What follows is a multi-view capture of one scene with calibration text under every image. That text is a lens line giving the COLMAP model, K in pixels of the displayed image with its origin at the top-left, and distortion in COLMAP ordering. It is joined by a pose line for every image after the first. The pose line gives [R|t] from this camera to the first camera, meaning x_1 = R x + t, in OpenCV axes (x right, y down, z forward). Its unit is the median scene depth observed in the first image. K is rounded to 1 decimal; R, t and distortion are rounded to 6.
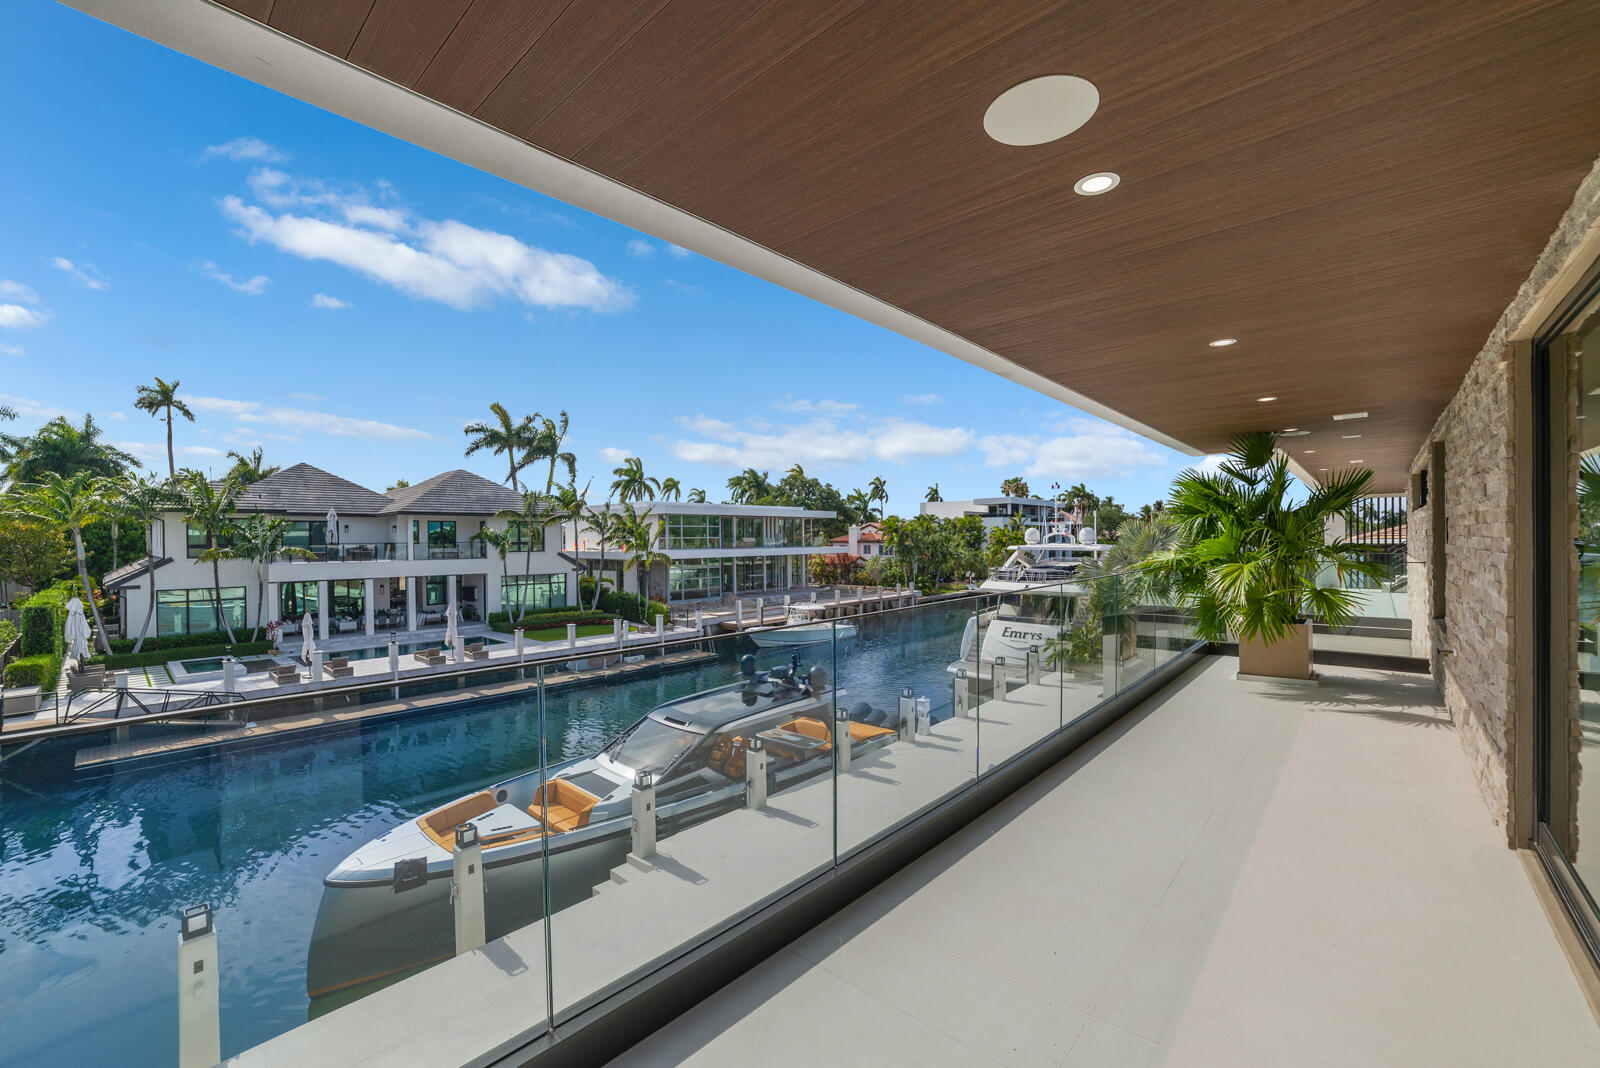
lens RADIAL K [[645.8, 0, 788.5], [0, 645.8, 537.0], [0, 0, 1]] dist [-0.010505, 0.000703]
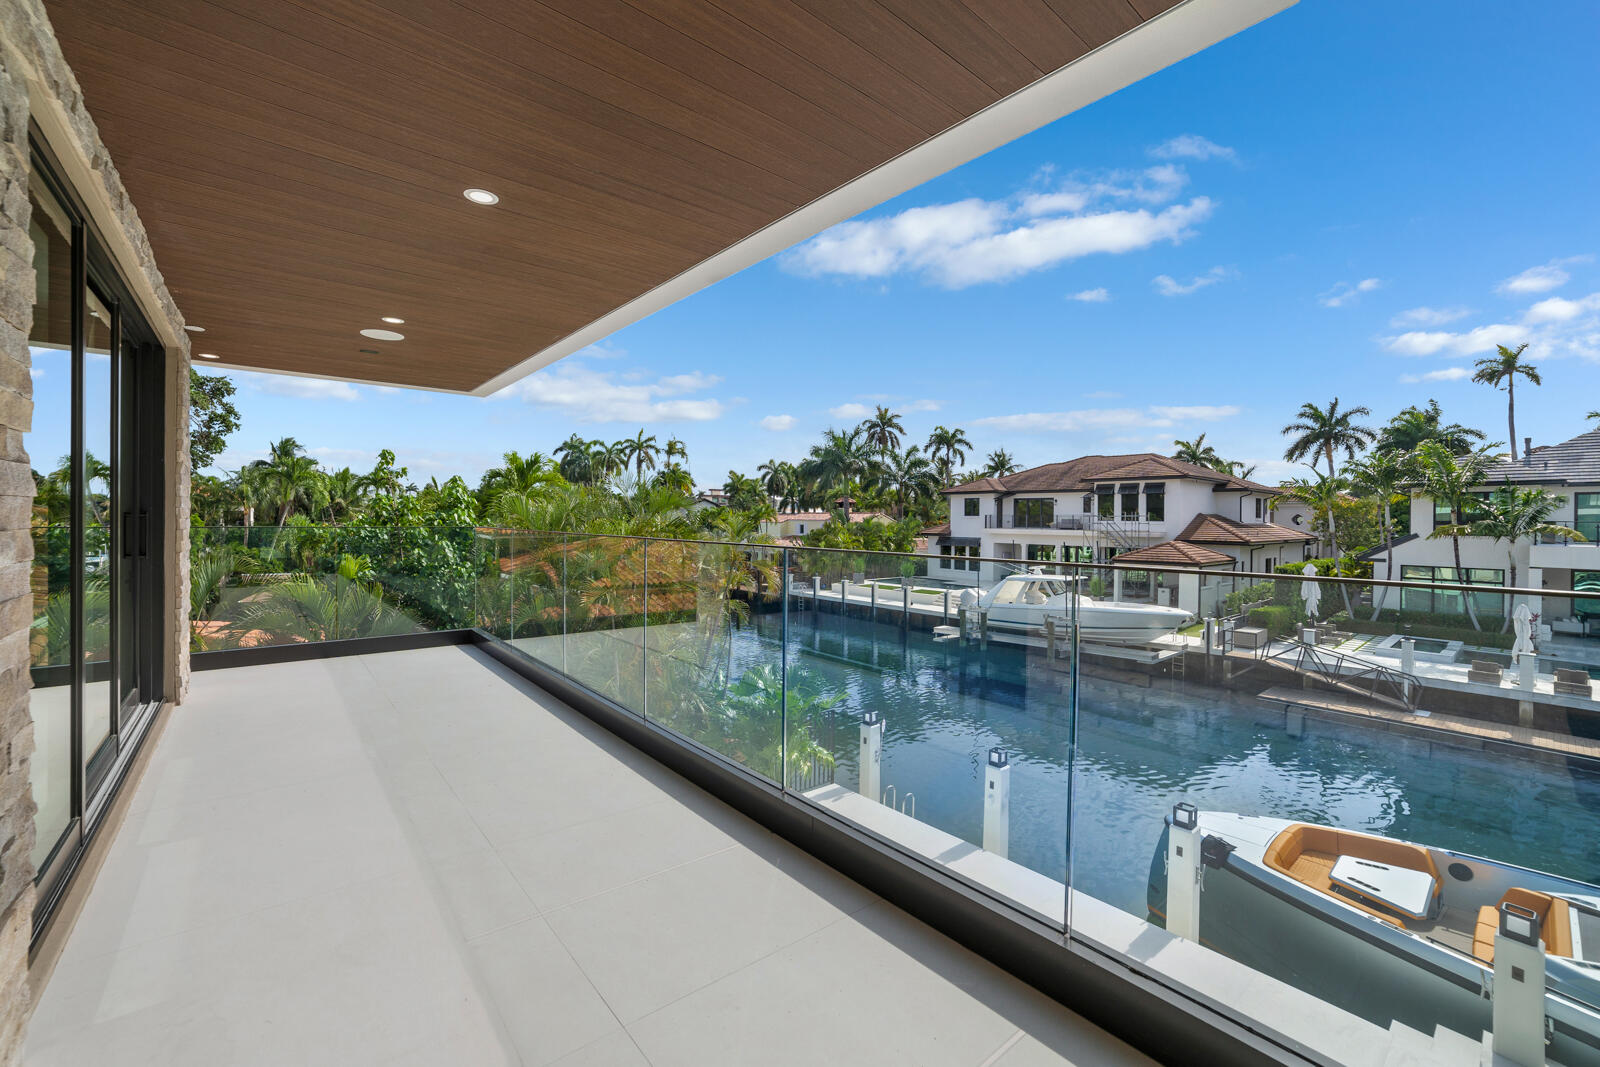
lens RADIAL K [[645.8, 0, 799.7], [0, 645.8, 536.7], [0, 0, 1]] dist [-0.010505, 0.000703]
pose [[-0.123029, 0.032418, -0.991873, 0.149869], [0.000362, 0.999468, 0.032621, 0.003649], [0.992403, 0.003655, -0.122976, 0.161305]]
